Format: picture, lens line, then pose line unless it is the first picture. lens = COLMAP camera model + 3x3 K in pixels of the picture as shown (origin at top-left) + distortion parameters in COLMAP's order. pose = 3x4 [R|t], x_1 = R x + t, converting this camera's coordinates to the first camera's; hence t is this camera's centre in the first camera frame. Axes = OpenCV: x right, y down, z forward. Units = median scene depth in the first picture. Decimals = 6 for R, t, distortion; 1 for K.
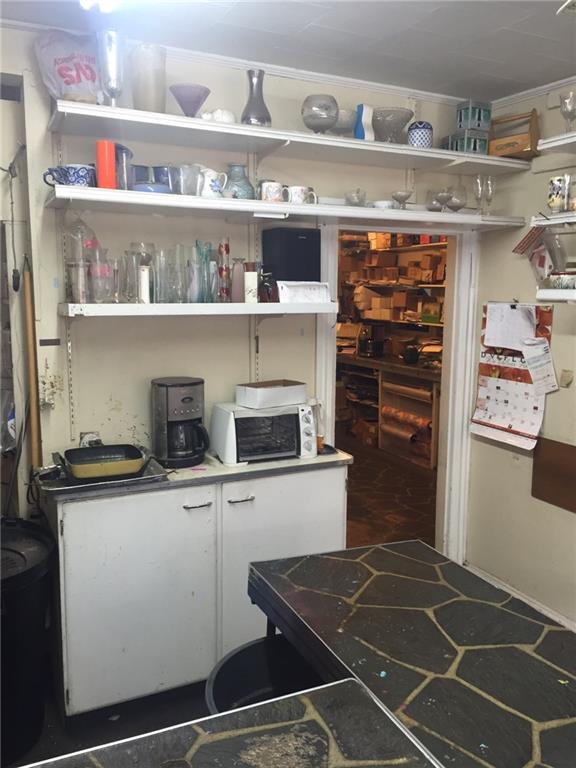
lens RADIAL K [[651.2, 0, 283.2], [0, 651.2, 383.9], [0, 0, 1]] dist [0.043855, -0.032312]
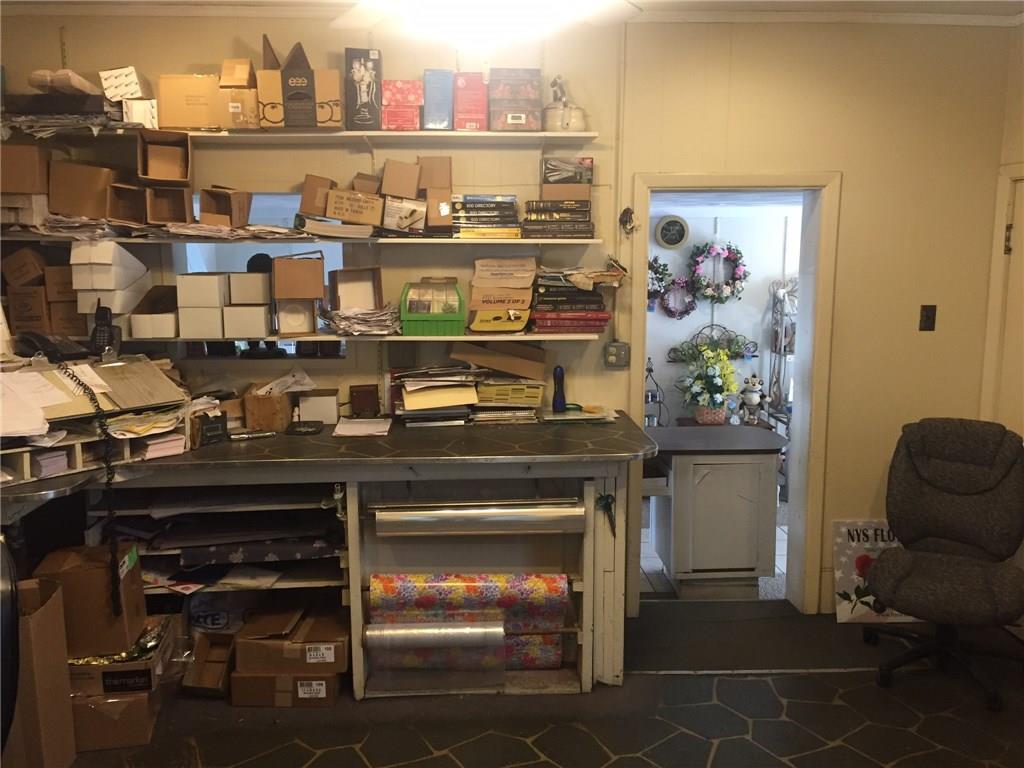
lens RADIAL K [[868.2, 0, 511.9], [0, 868.2, 383.4], [0, 0, 1]] dist [0.043855, -0.032312]
pose [[0.382208, -0.147027, 0.912305, -0.218976], [0.139656, 0.985112, 0.100252, -0.100414], [-0.913462, 0.089092, 0.397051, 0.680821]]
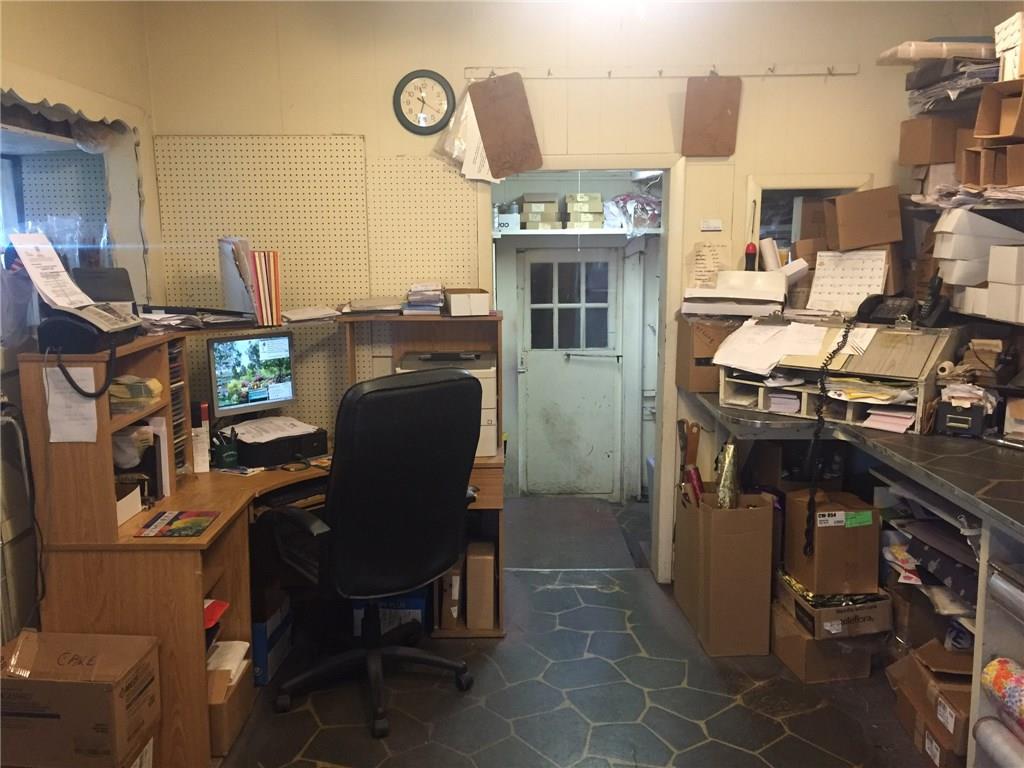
lens RADIAL K [[868.2, 0, 511.2], [0, 868.2, 381.8], [0, 0, 1]] dist [0.043855, -0.032312]
pose [[0.905045, 0.061126, -0.420901, 0.112030], [-0.049479, 0.998031, 0.038546, -0.076630], [0.422429, -0.014060, 0.906287, 0.554841]]
